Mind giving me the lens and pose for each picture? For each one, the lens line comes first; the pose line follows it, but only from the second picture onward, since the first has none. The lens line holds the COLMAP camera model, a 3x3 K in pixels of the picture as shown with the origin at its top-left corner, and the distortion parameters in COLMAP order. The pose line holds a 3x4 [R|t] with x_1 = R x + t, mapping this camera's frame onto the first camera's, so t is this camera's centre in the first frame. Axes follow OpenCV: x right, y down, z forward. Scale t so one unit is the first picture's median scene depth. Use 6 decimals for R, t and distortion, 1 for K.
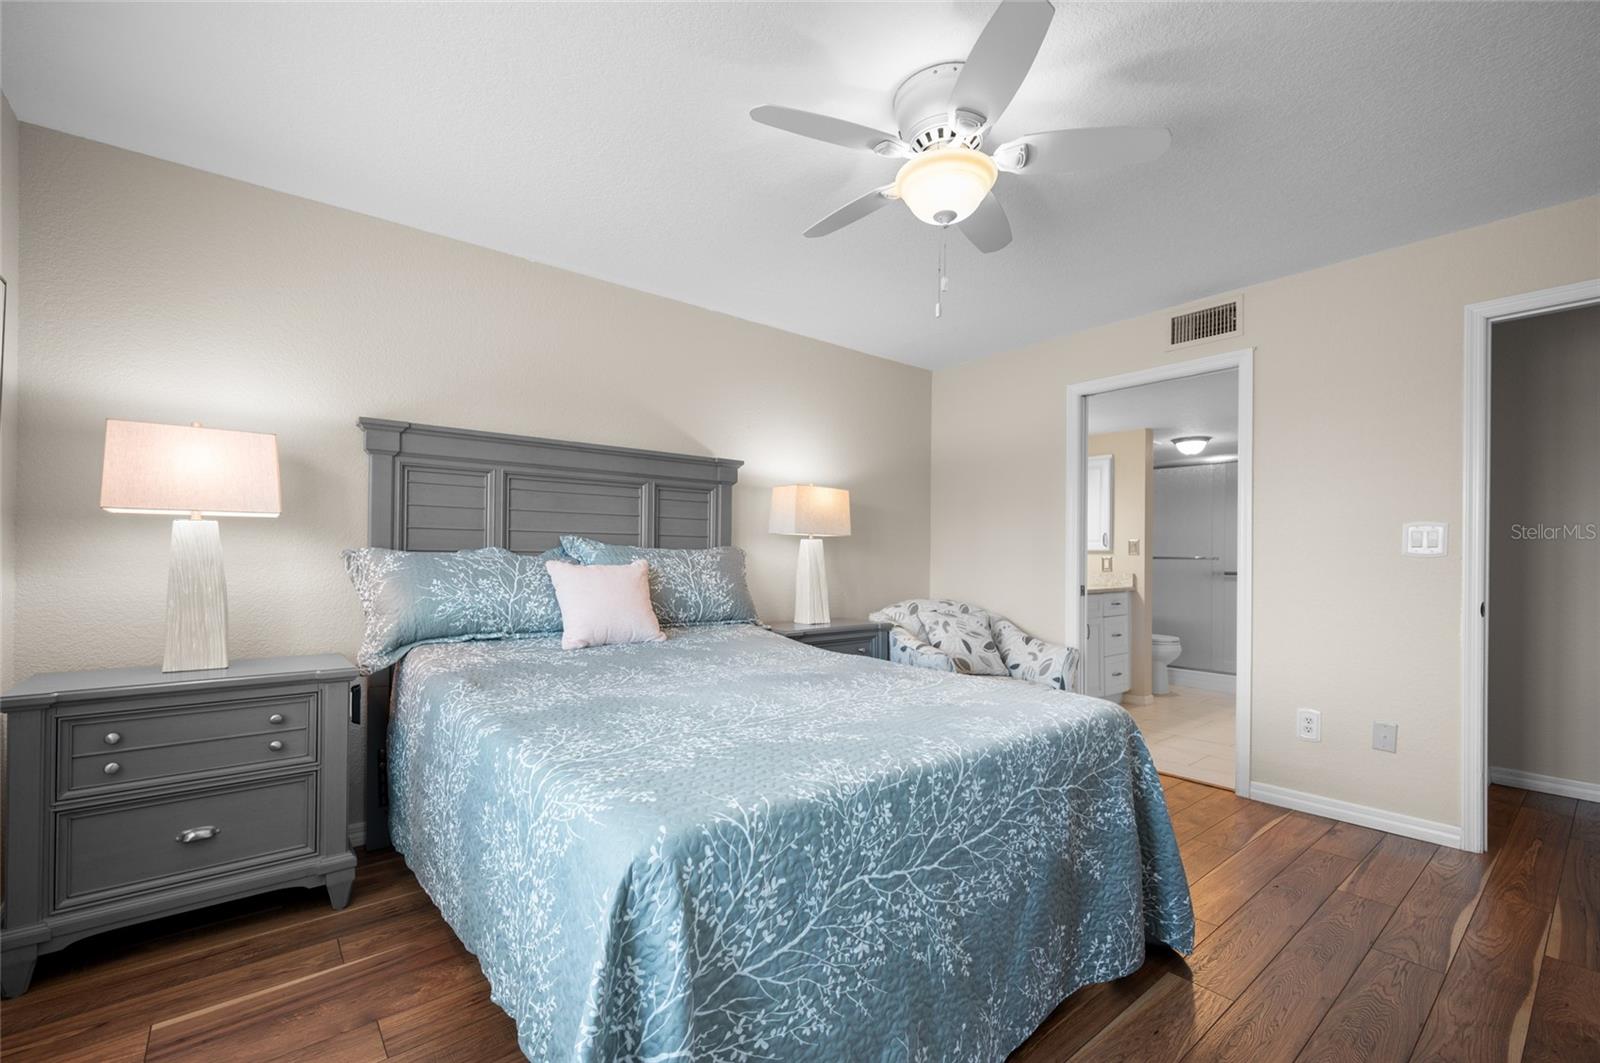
lens RADIAL K [[682.4, 0, 791.5], [0, 682.4, 549.6], [0, 0, 1]] dist [-0.000452, -0.000029]
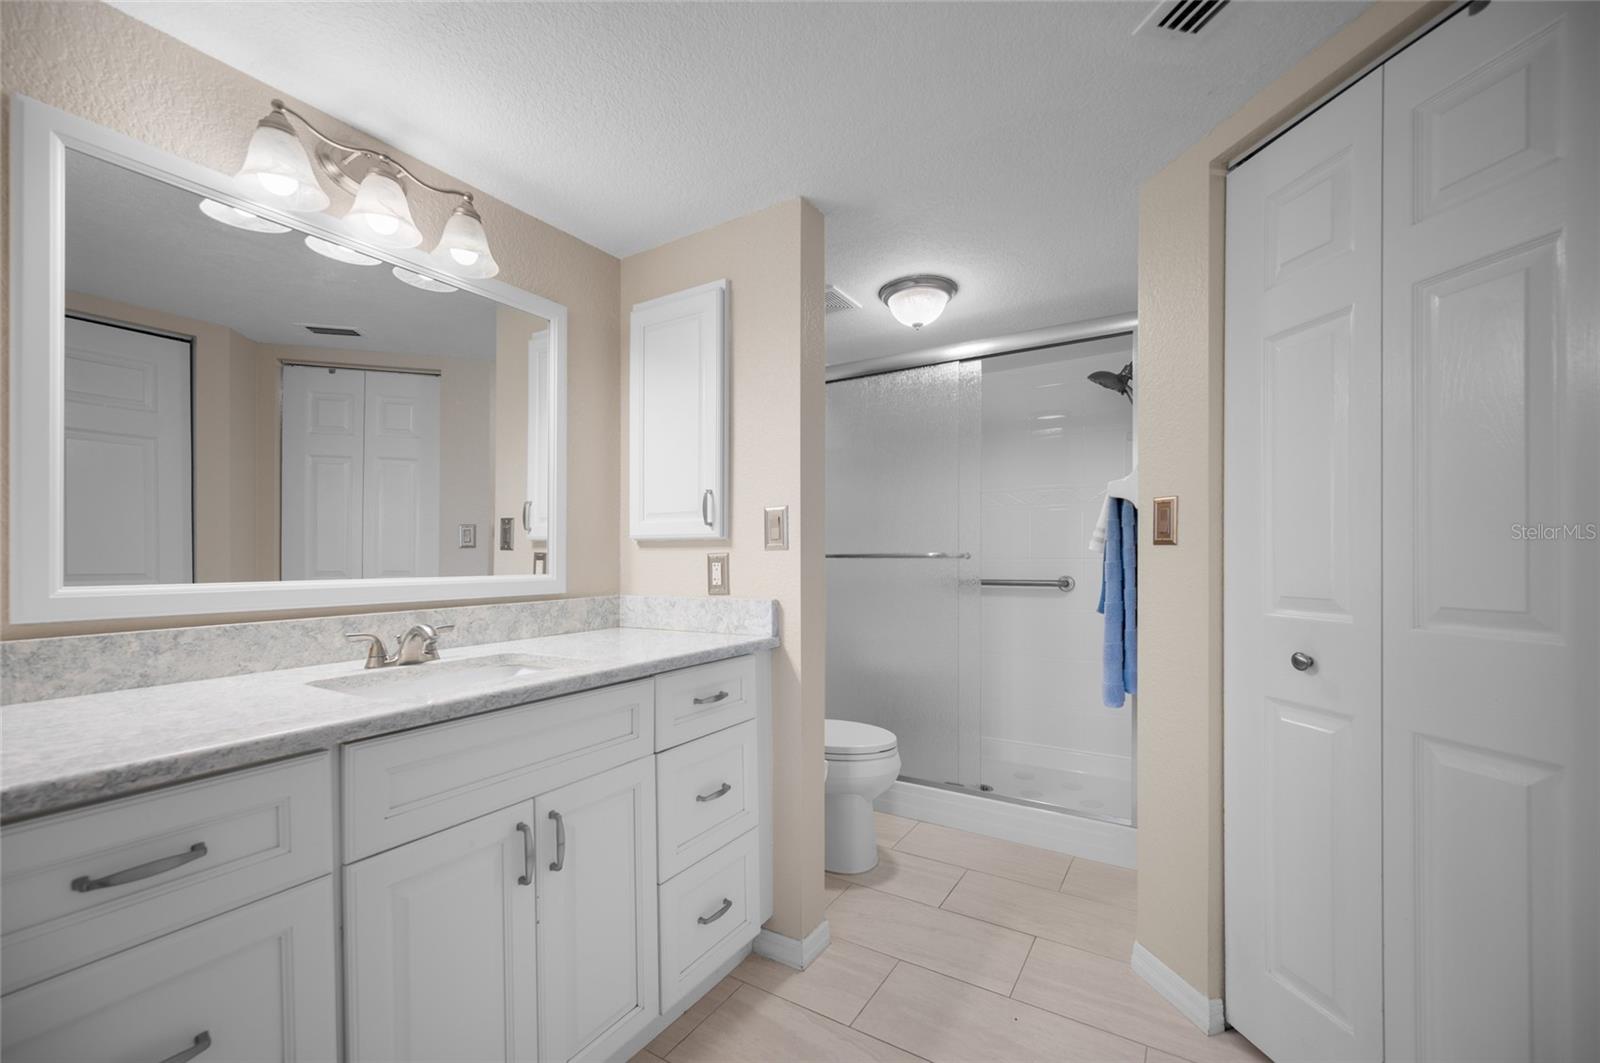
lens RADIAL K [[649.6, 0, 790.2], [0, 649.6, 548.8], [0, 0, 1]] dist [-0.001052, 0.000472]
pose [[0.951548, -0.006127, 0.307439, 0.404258], [0.005407, 0.999980, 0.003195, 0.006705], [-0.307453, -0.001378, 0.951562, 0.671852]]
